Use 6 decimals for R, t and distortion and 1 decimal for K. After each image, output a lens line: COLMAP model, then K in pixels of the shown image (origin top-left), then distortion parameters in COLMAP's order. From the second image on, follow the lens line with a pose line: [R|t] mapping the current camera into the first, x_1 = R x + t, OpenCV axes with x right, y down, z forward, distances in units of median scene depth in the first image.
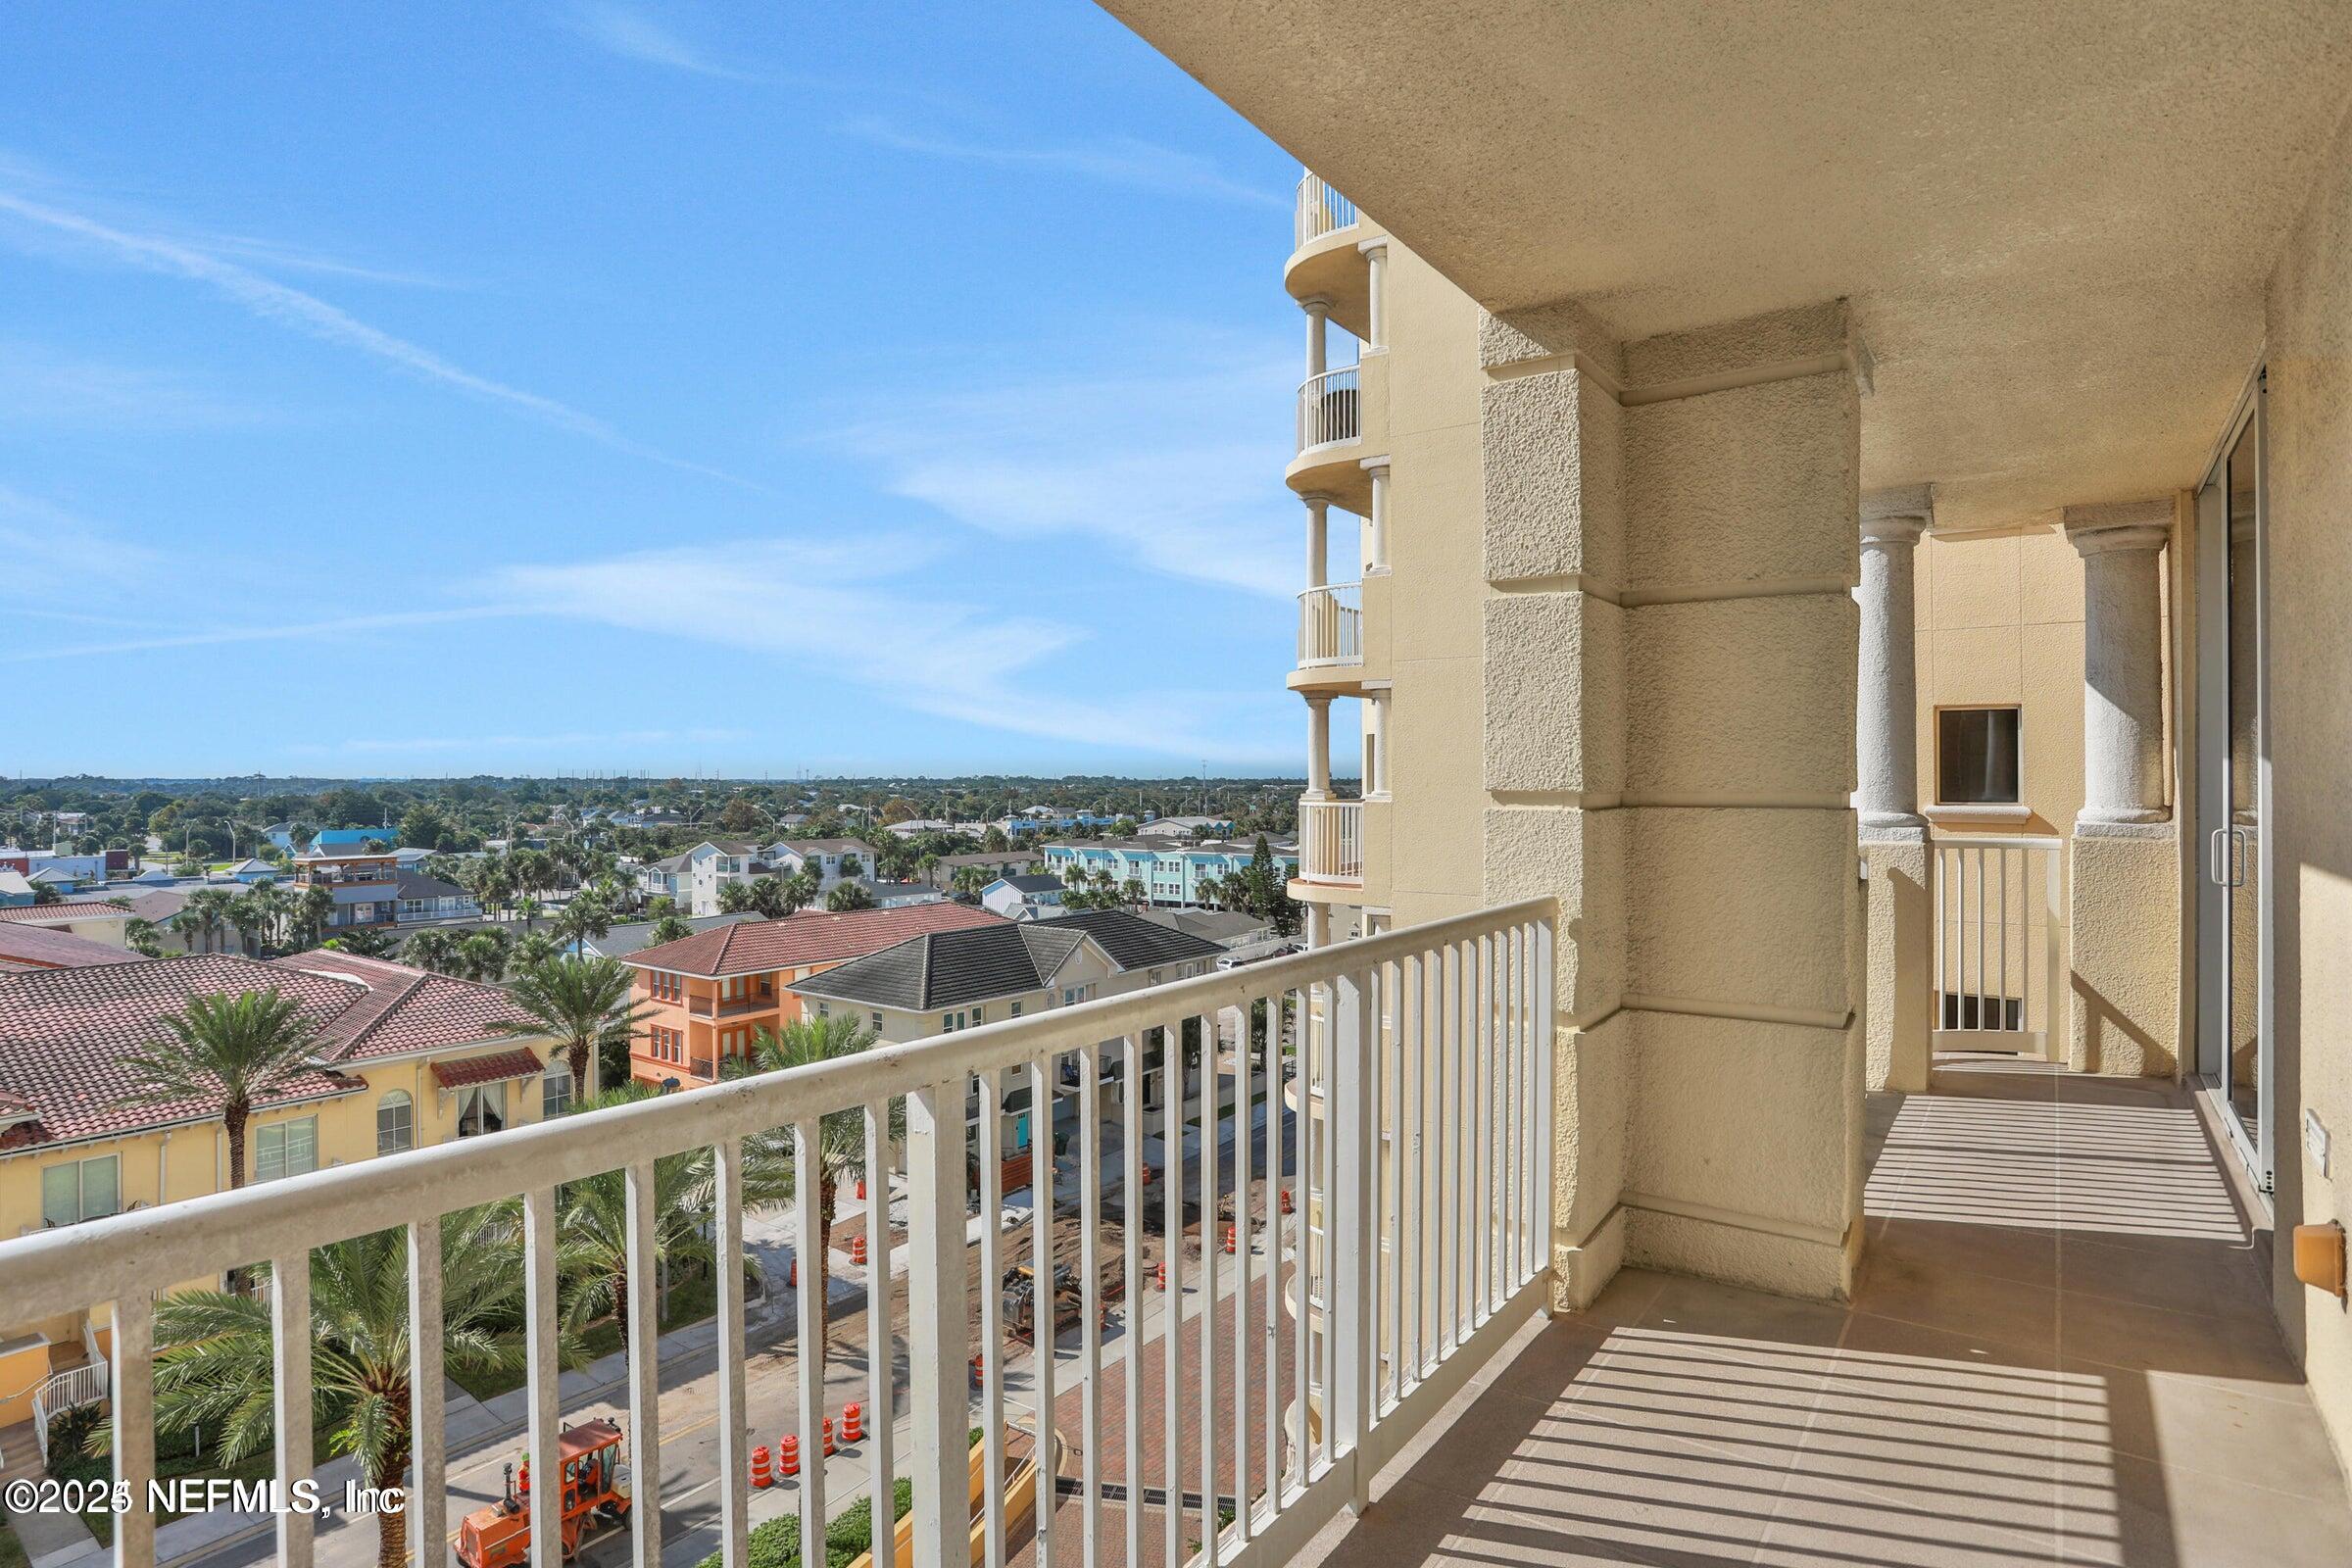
lens RADIAL K [[1190.7, 0, 1182.2], [0, 1190.7, 775.9], [0, 0, 1]] dist [-0.064017, 0.024916]
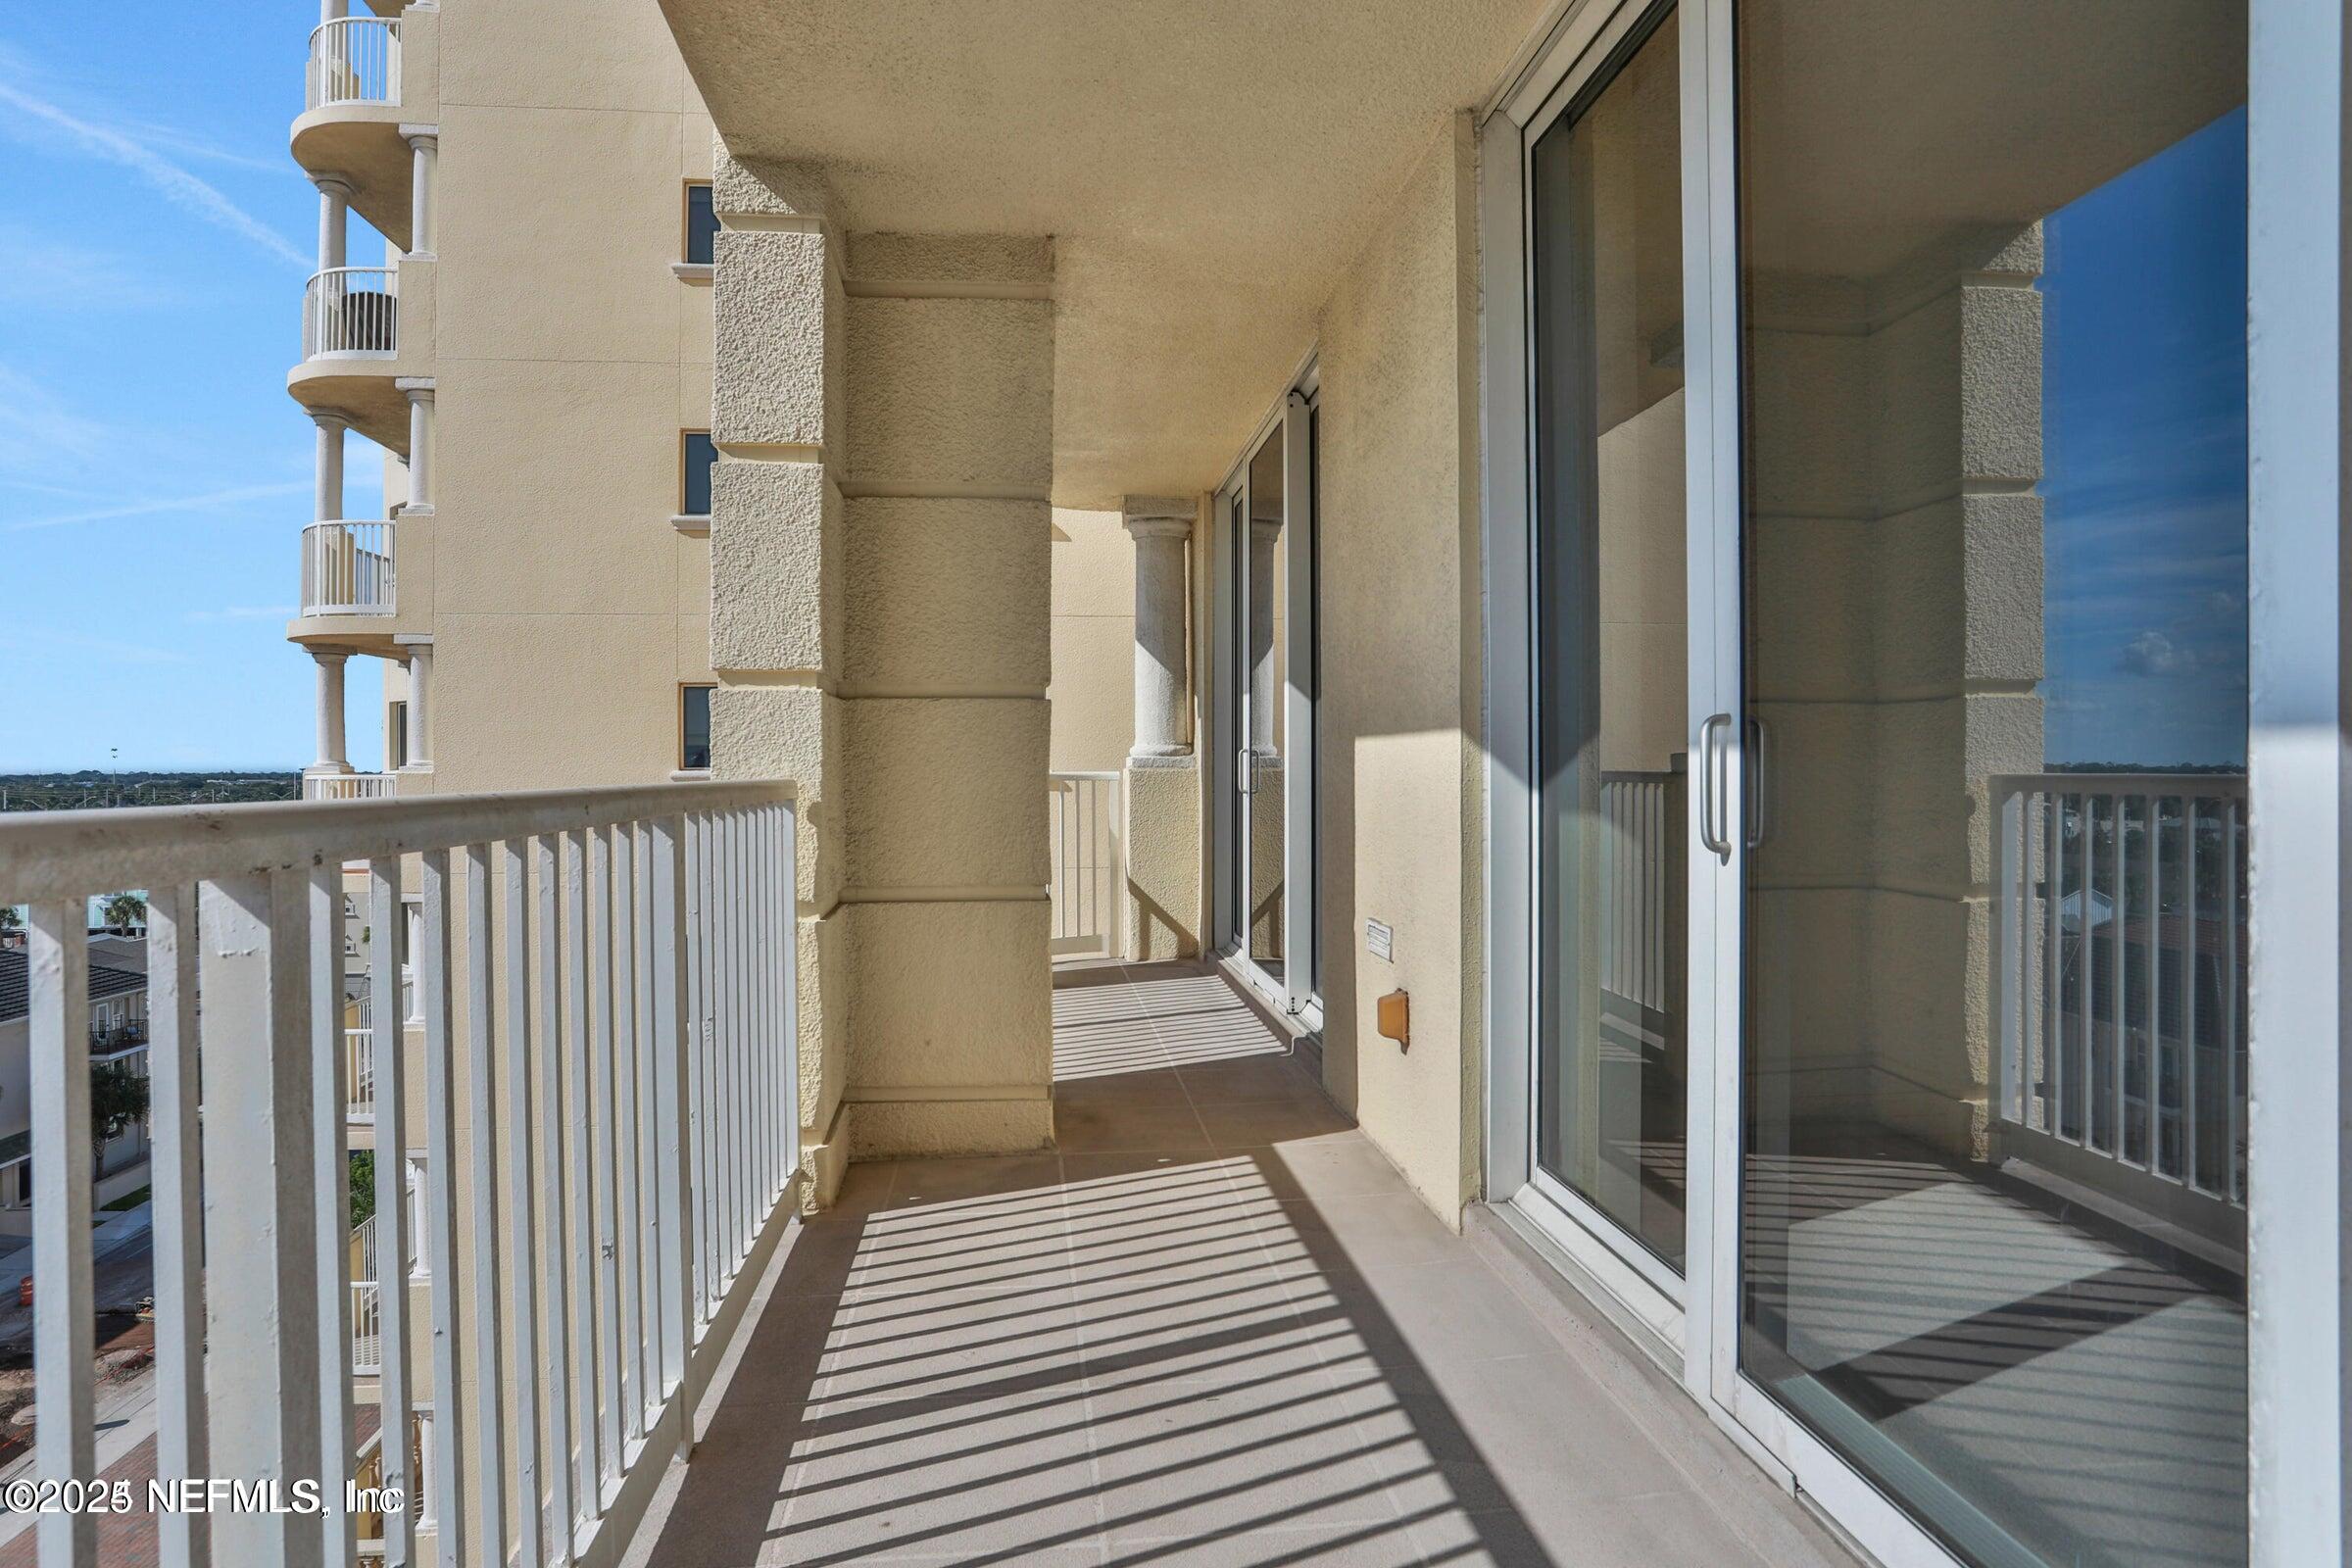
lens RADIAL K [[1205.3, 0, 1100.0], [0, 1205.3, 773.3], [0, 0, 1]] dist [-0.079608, 0.050385]
pose [[0.755096, 0.004524, 0.655599, -0.126525], [-0.007448, 0.999971, 0.001679, 0.091404], [-0.655572, -0.006151, 0.755107, 0.112008]]
